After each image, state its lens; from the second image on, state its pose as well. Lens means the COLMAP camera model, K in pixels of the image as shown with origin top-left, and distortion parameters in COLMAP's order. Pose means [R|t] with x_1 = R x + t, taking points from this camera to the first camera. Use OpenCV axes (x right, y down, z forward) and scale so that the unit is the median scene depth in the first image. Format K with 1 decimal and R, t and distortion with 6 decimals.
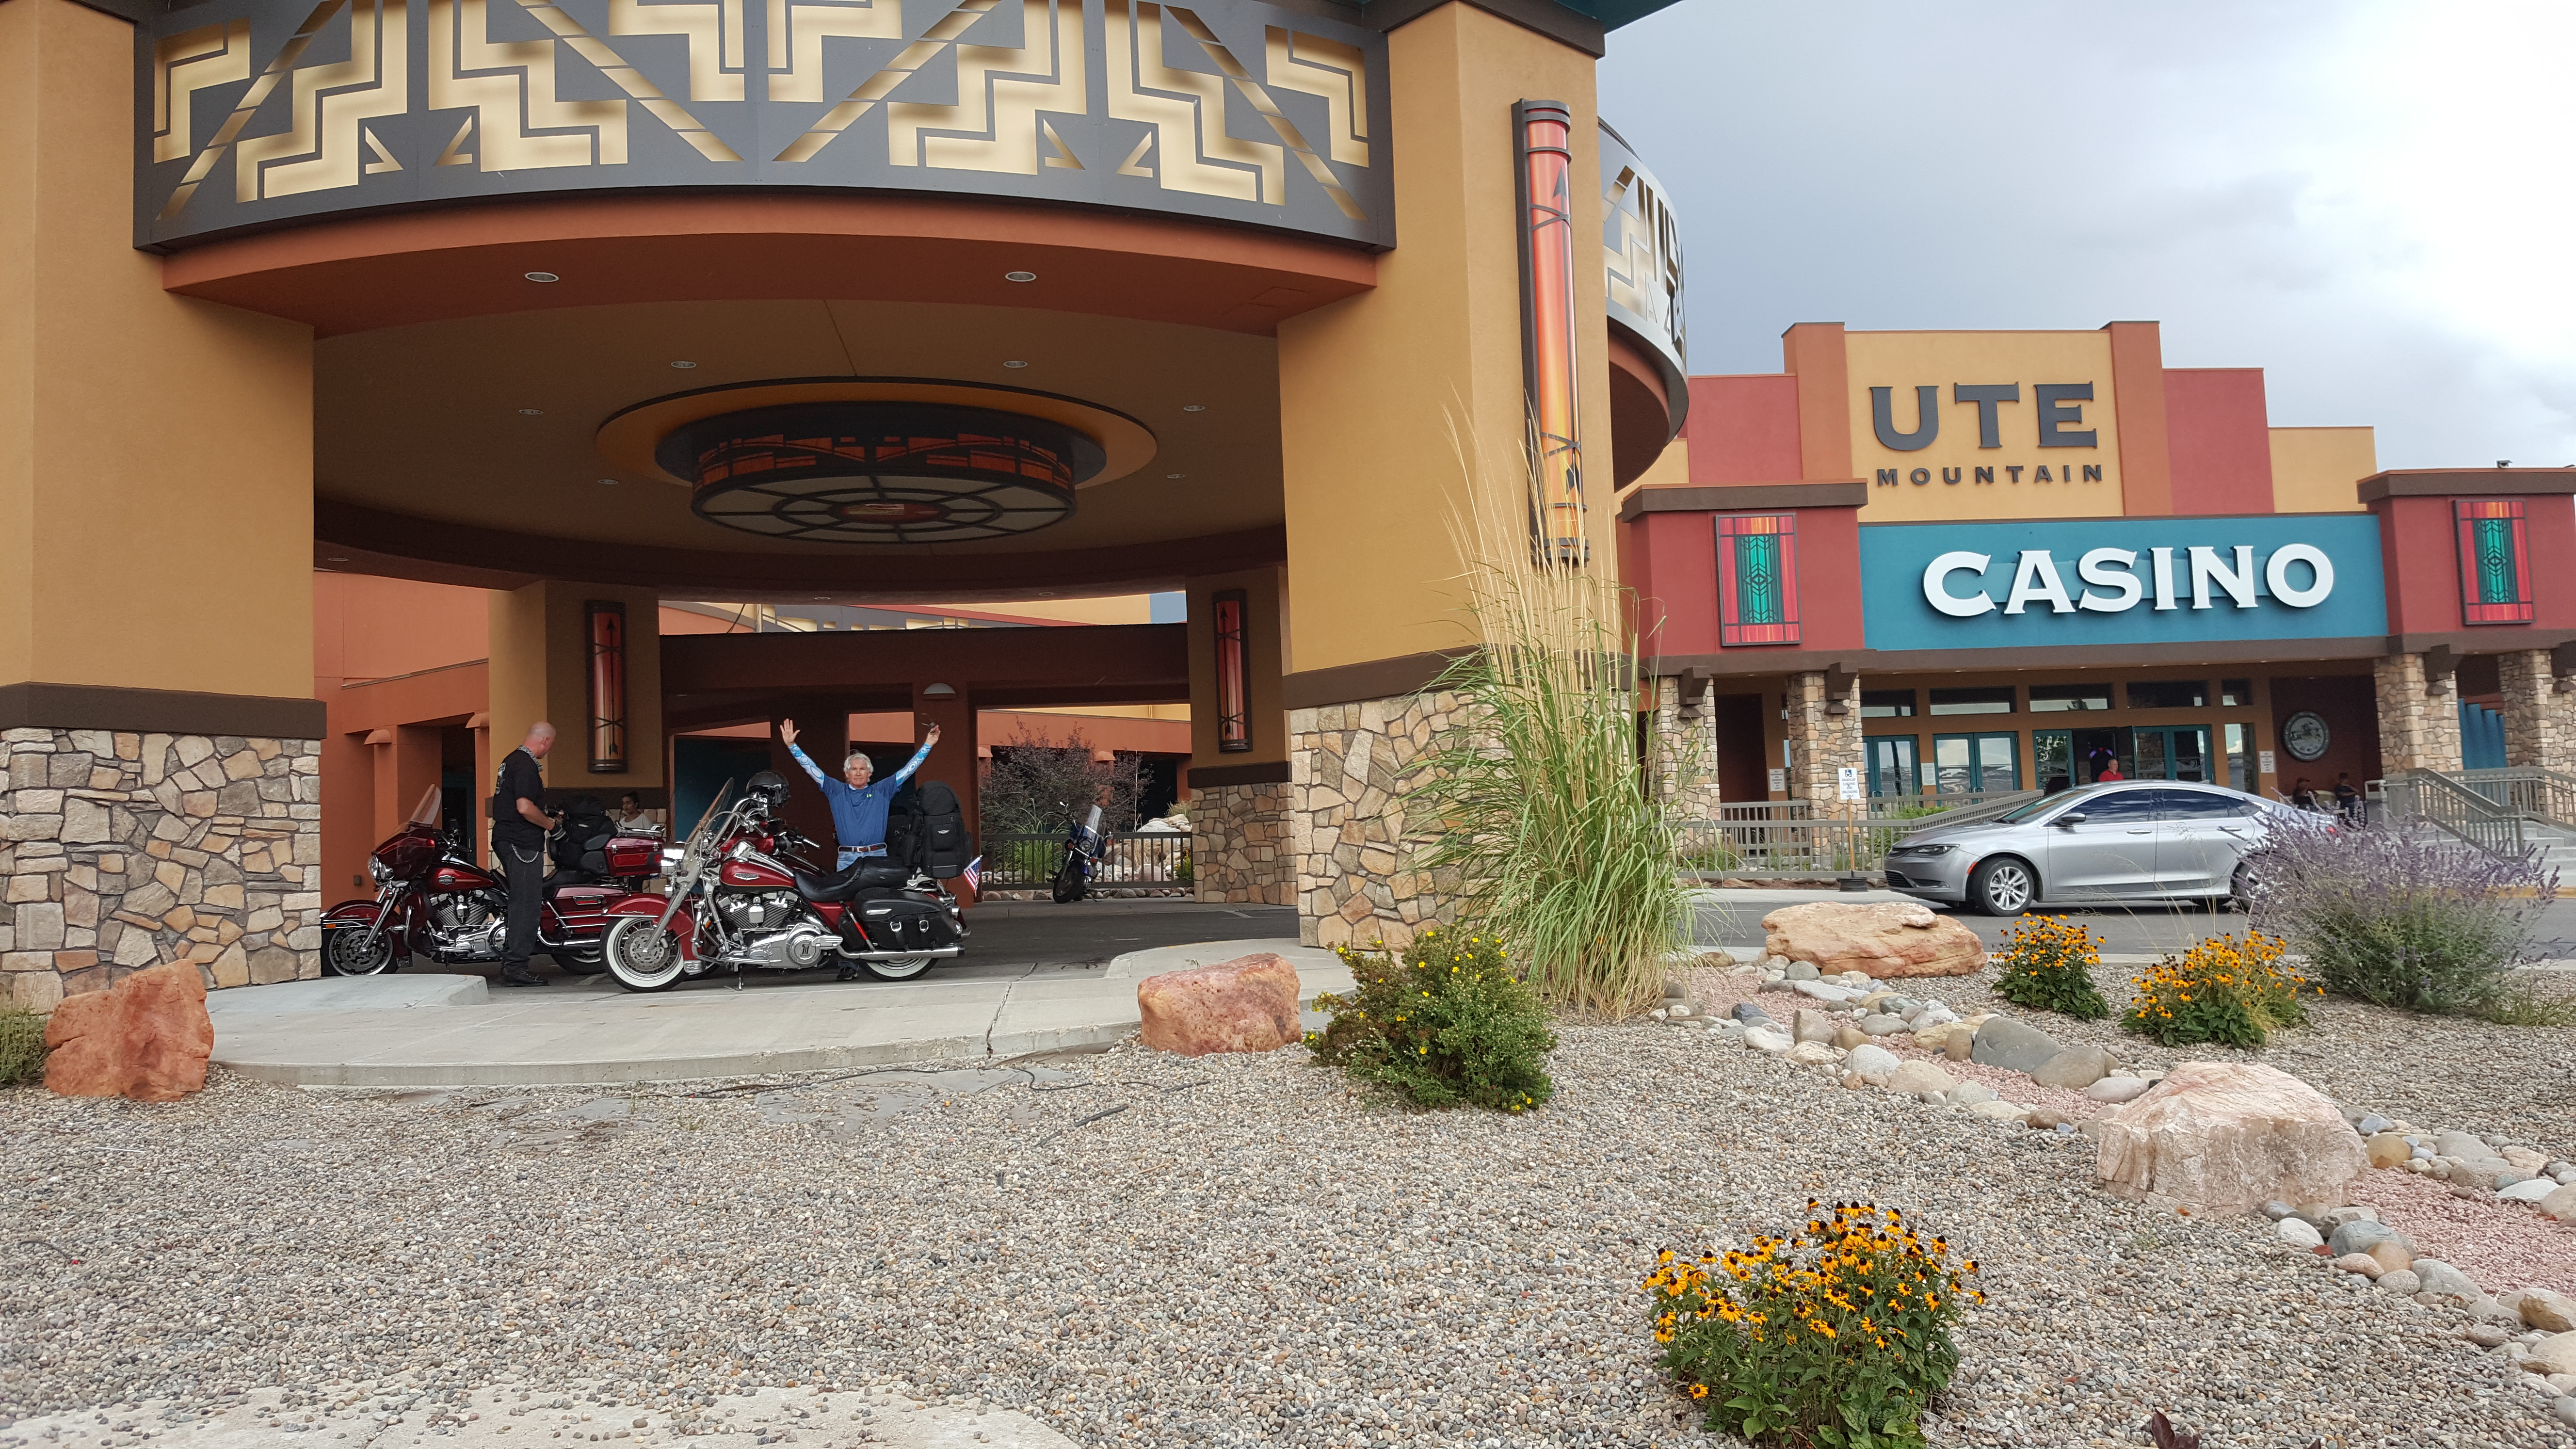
lens RADIAL K [[1876.5, 0, 1288.0], [0, 1876.5, 724.5], [0, 0, 1]] dist [-0.049691, -0.003616]
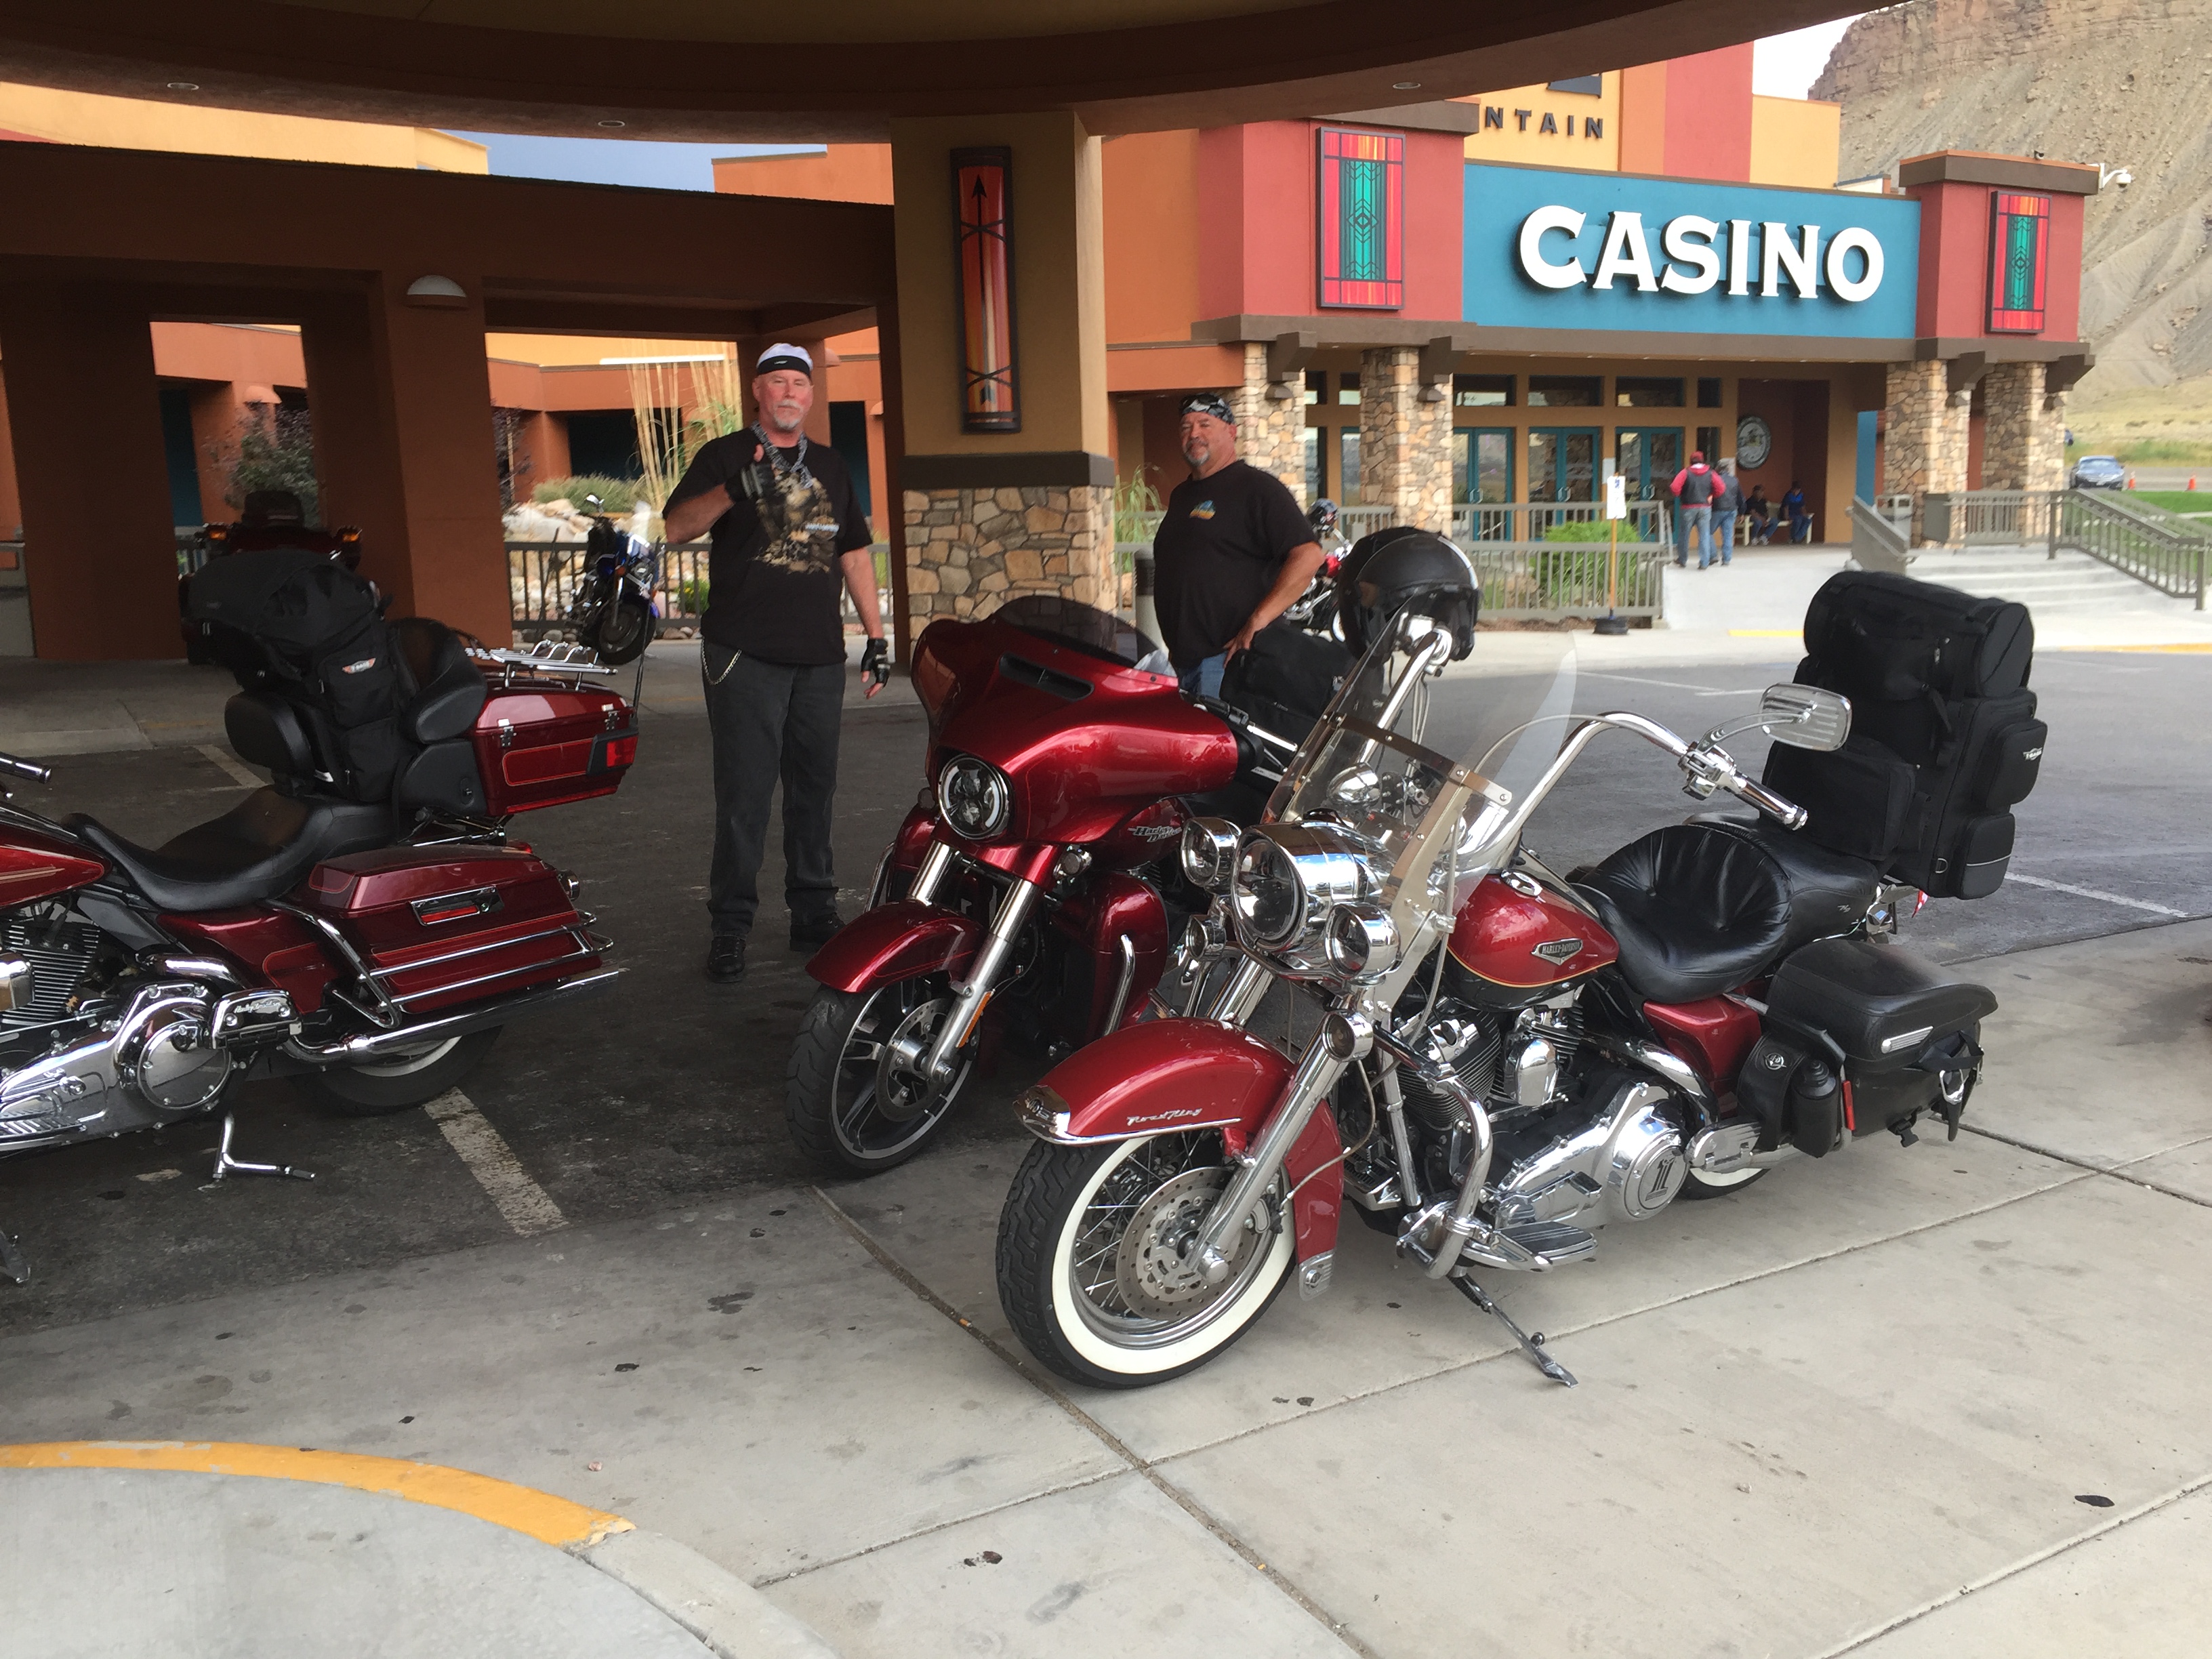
lens RADIAL K [[1836.7, 0, 1215.1], [0, 1836.7, 836.1], [0, 0, 1]] dist [0.051679, -0.006774]
pose [[0.893371, -0.059275, 0.445394, -0.162584], [-0.047178, 0.973407, 0.224174, 0.003199], [-0.446837, -0.221283, 0.866816, 0.285207]]
